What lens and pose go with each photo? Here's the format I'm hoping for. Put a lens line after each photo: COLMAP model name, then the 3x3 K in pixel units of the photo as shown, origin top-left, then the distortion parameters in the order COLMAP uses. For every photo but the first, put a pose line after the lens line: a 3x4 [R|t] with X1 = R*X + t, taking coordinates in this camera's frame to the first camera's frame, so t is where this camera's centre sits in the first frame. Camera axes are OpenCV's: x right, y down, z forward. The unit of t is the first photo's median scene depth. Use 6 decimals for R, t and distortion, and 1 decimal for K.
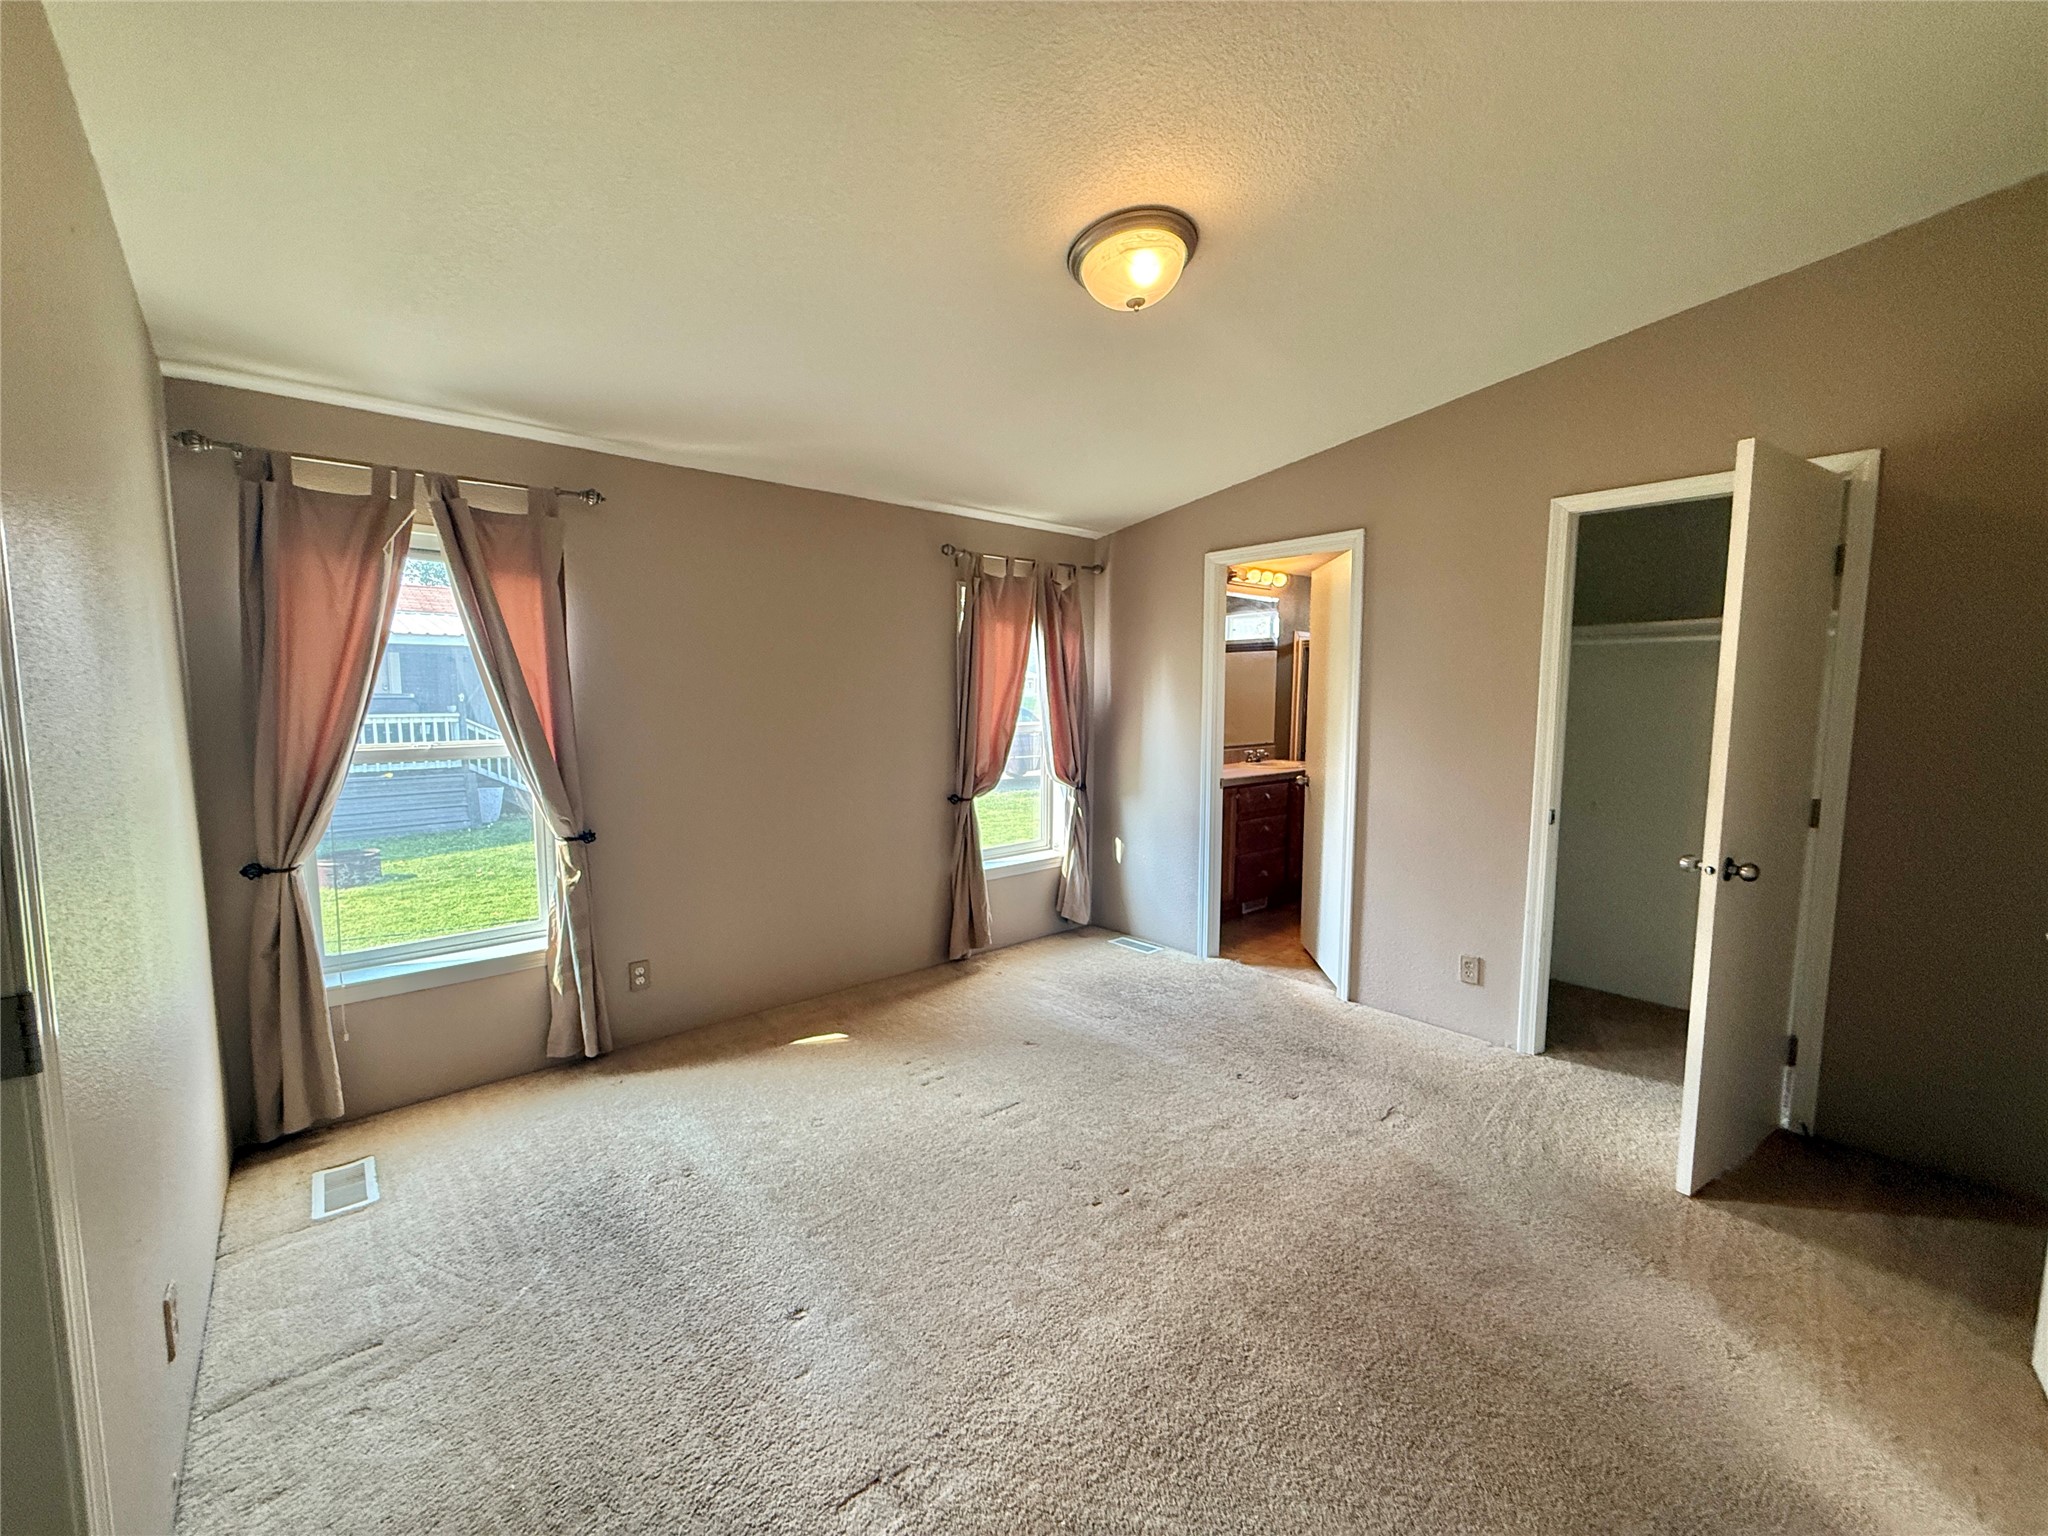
lens RADIAL K [[816.8, 0, 1019.7], [0, 816.8, 770.0], [0, 0, 1]] dist [-0.000744, 0.000450]
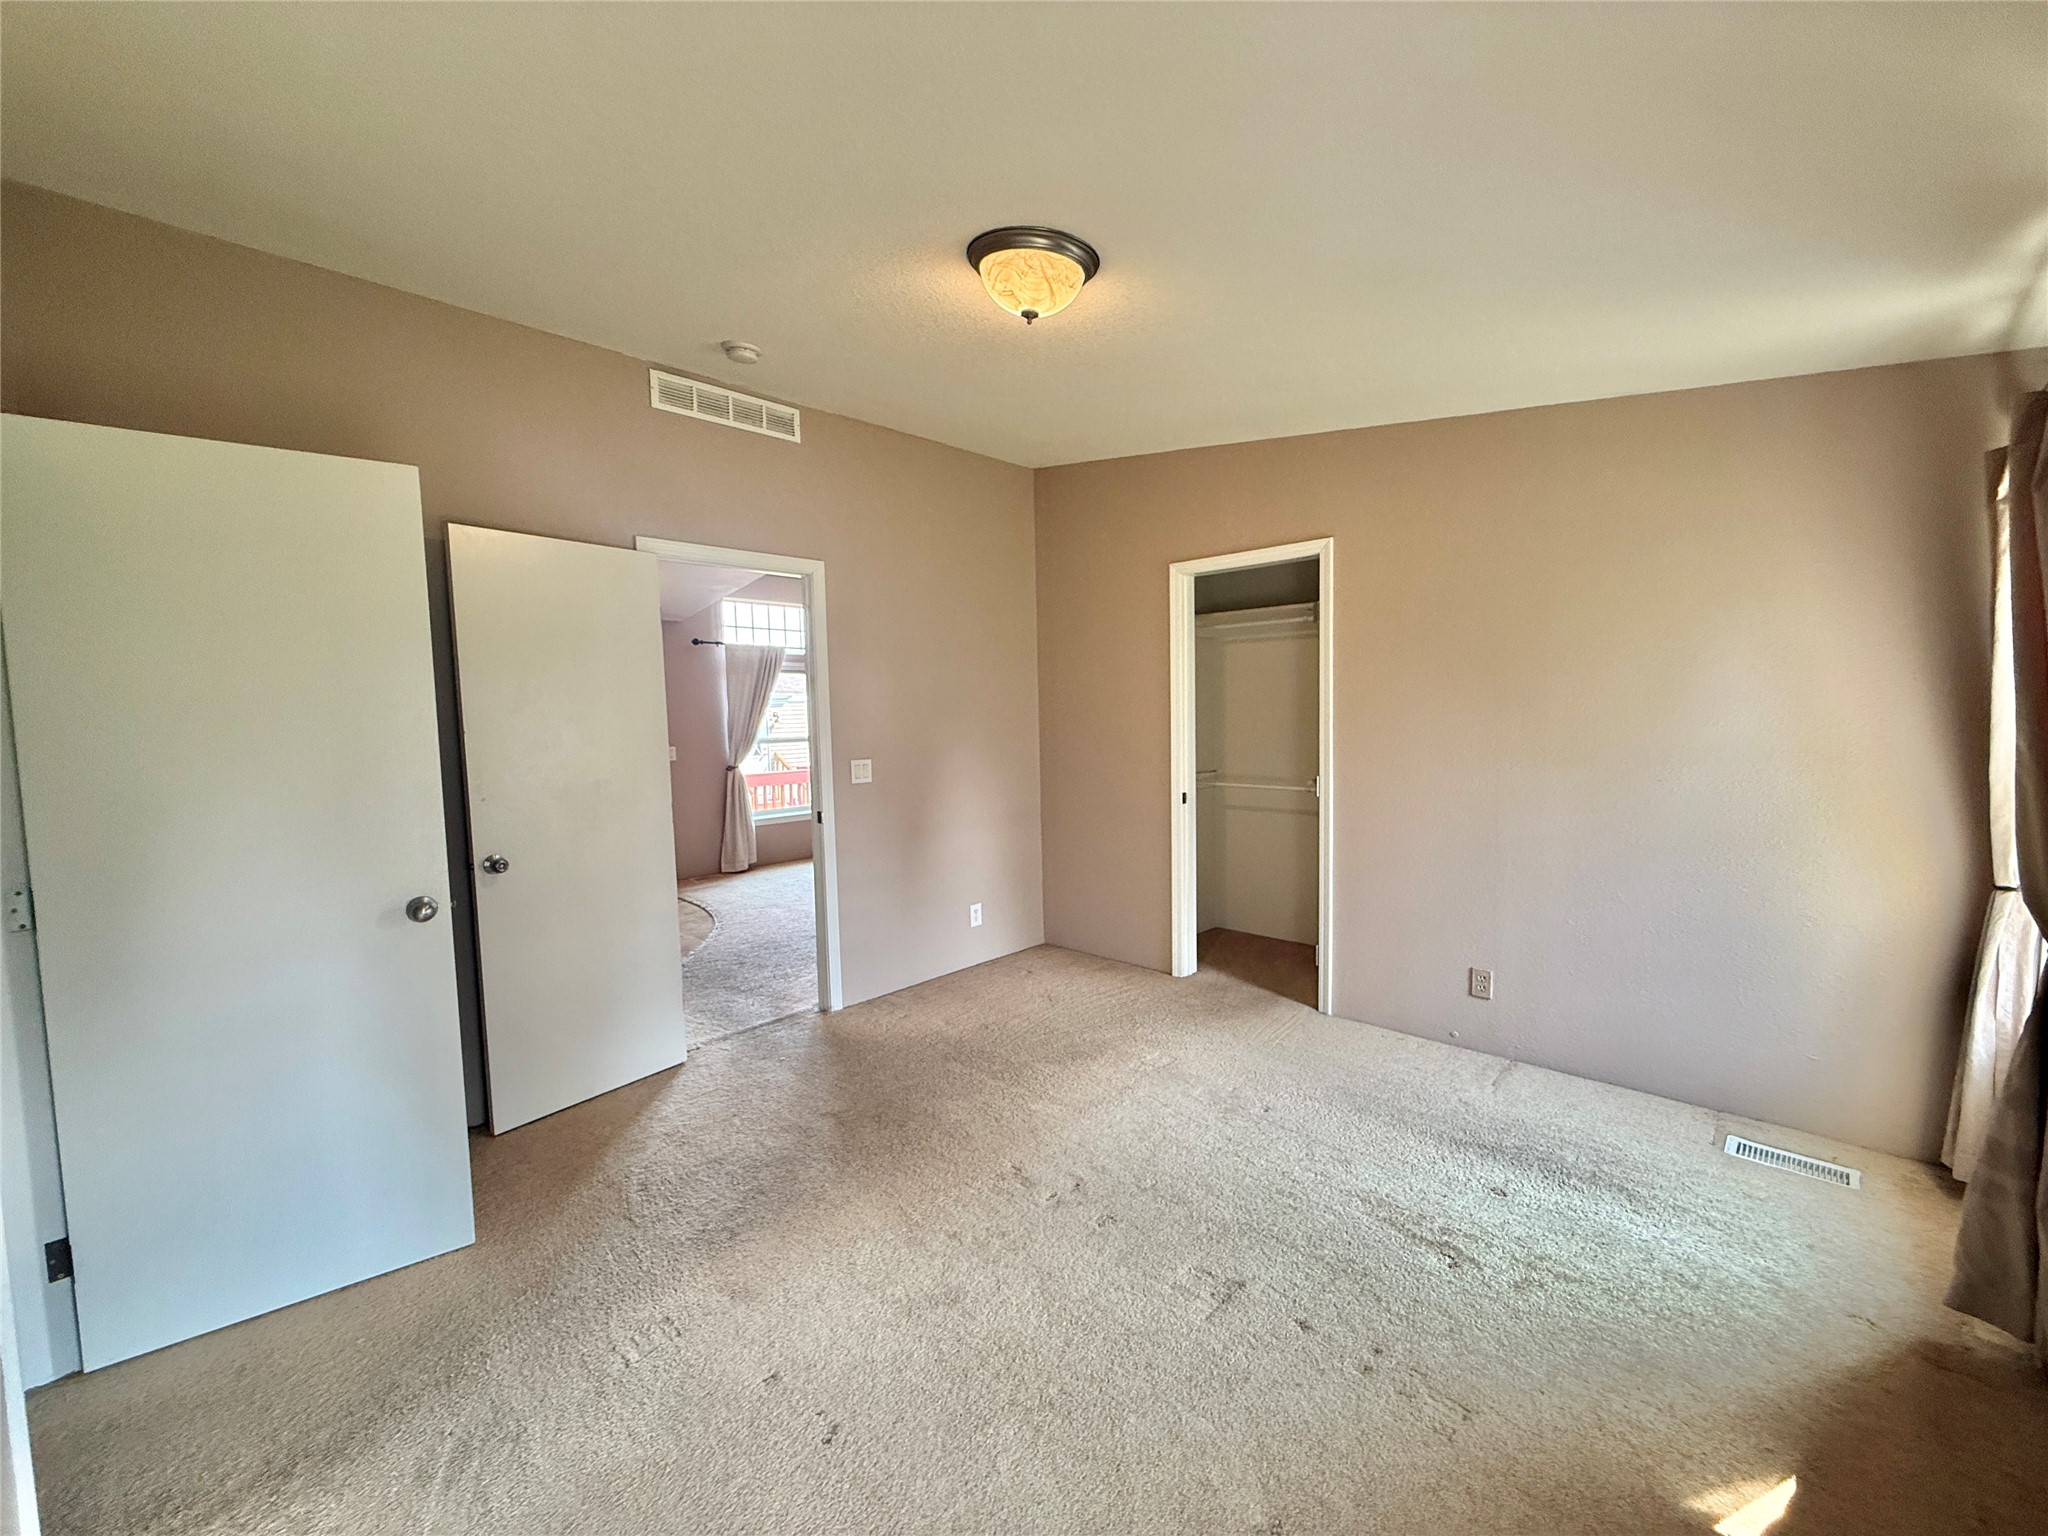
lens RADIAL K [[816.8, 0, 1019.7], [0, 816.8, 770.0], [0, 0, 1]] dist [-0.000744, 0.000450]
pose [[-0.996654, 0.029392, -0.076270, 0.158905], [0.016615, 0.986480, 0.163038, -0.124033], [0.080031, 0.161225, -0.983667, 1.340651]]
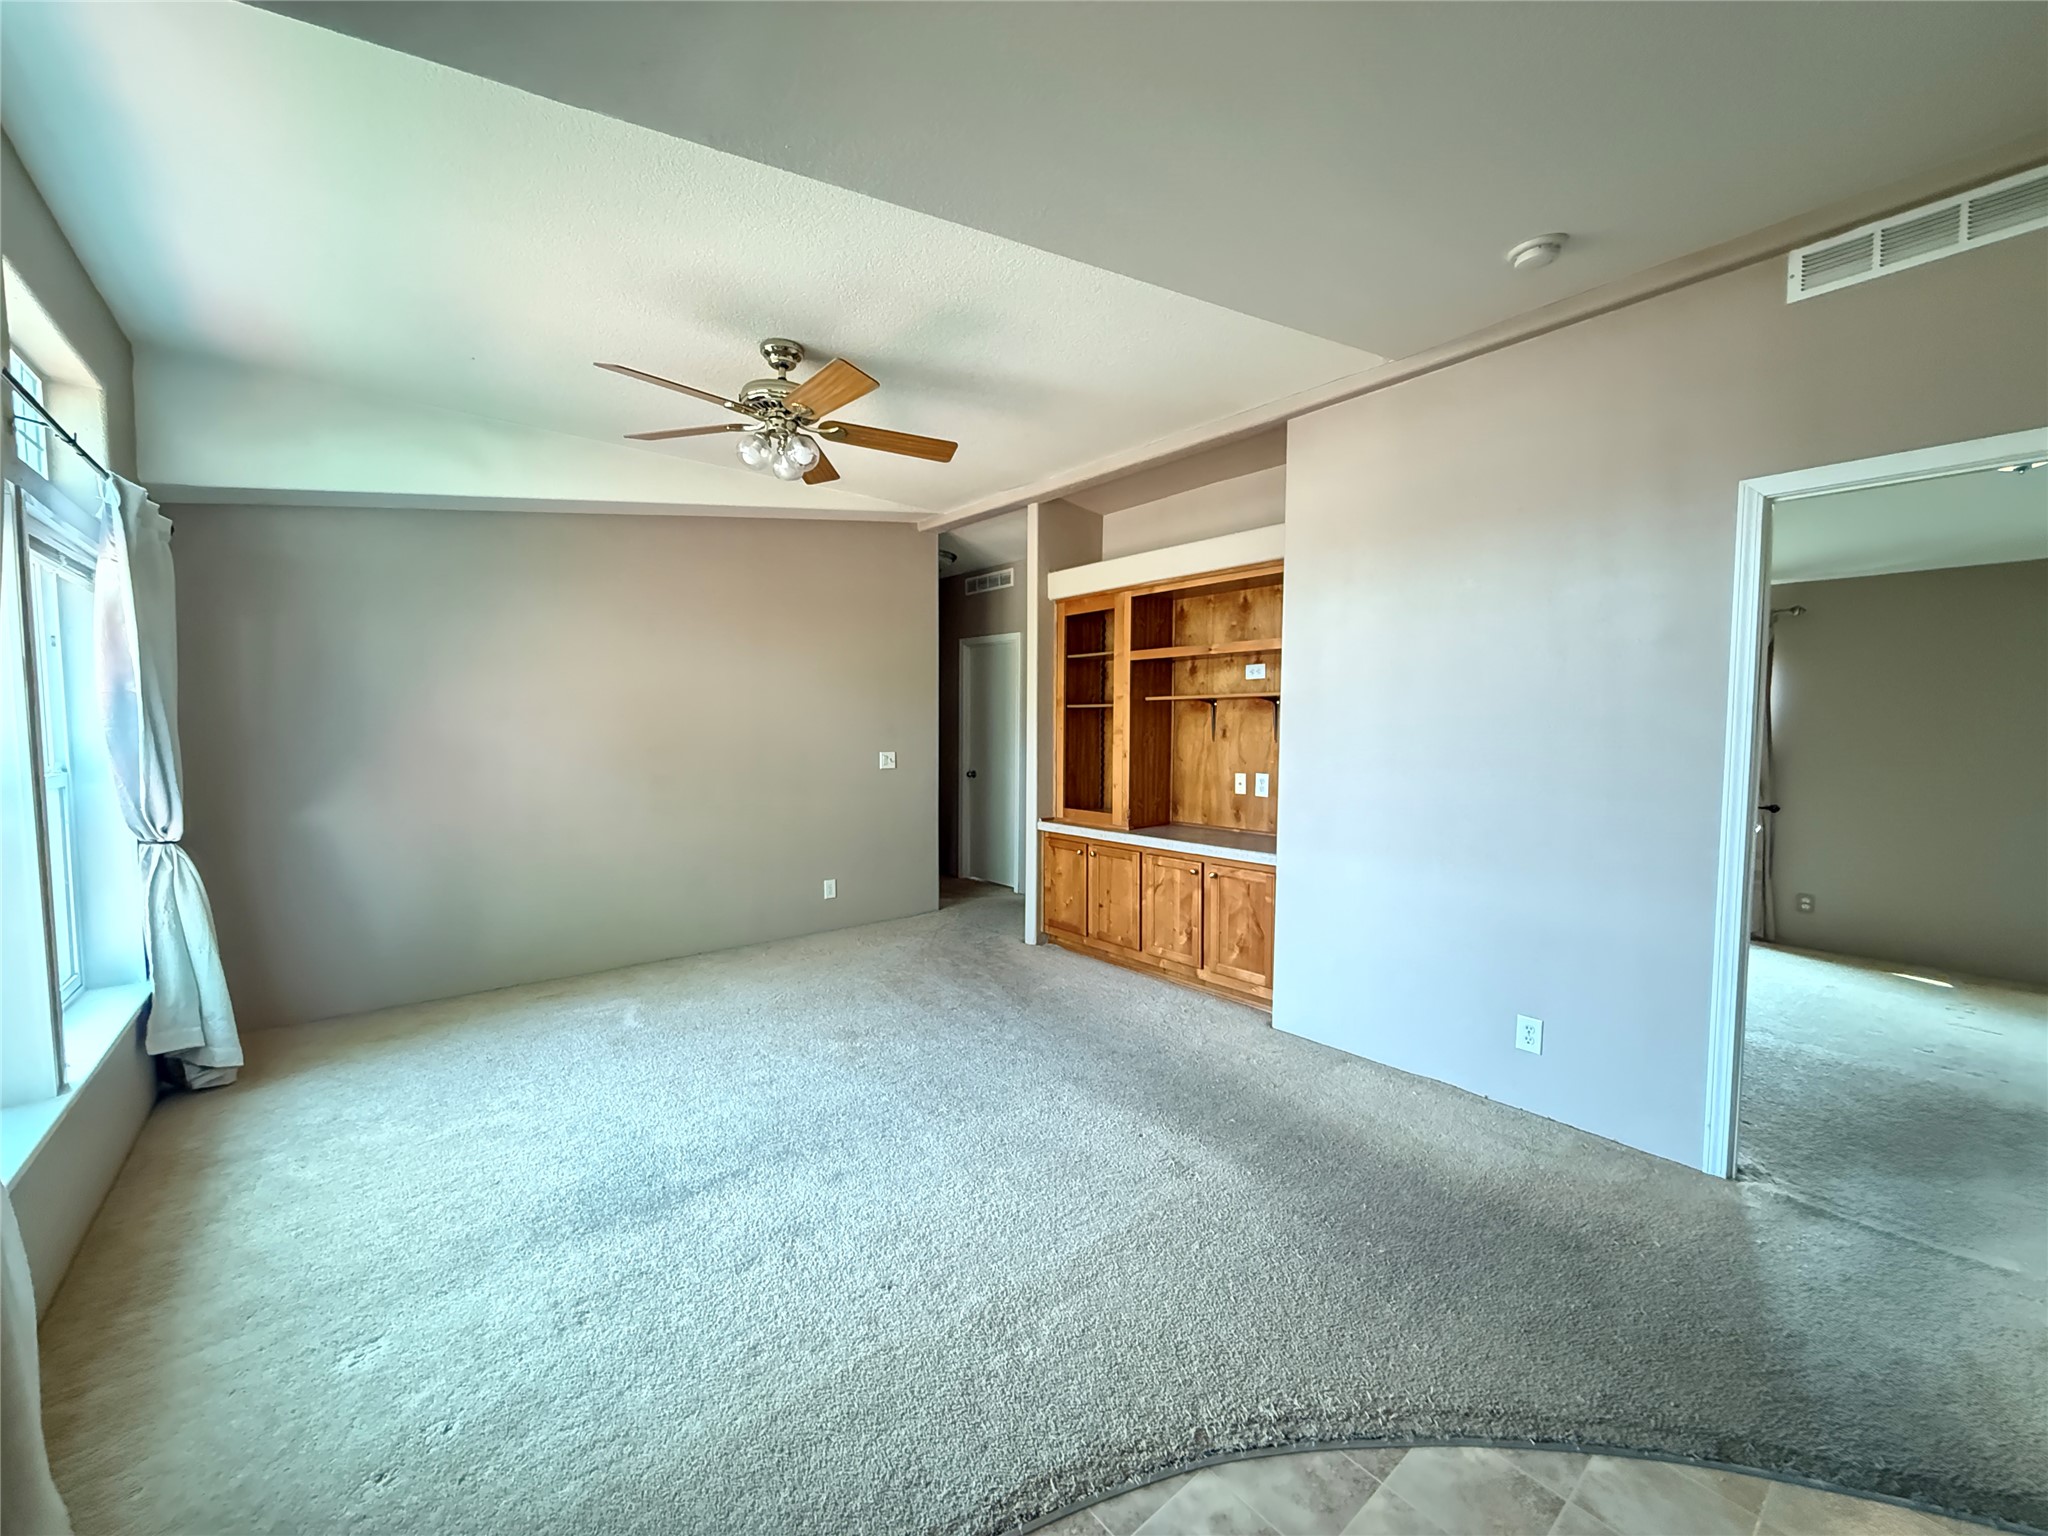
lens RADIAL K [[814.8, 0, 1027.0], [0, 814.8, 770.6], [0, 0, 1]] dist [-0.000562, 0.000111]
pose [[-0.022478, 0.055292, -0.998217, 1.123269], [-0.100180, 0.993319, 0.057277, 0.057790], [0.994715, 0.101289, -0.016789, -0.494807]]
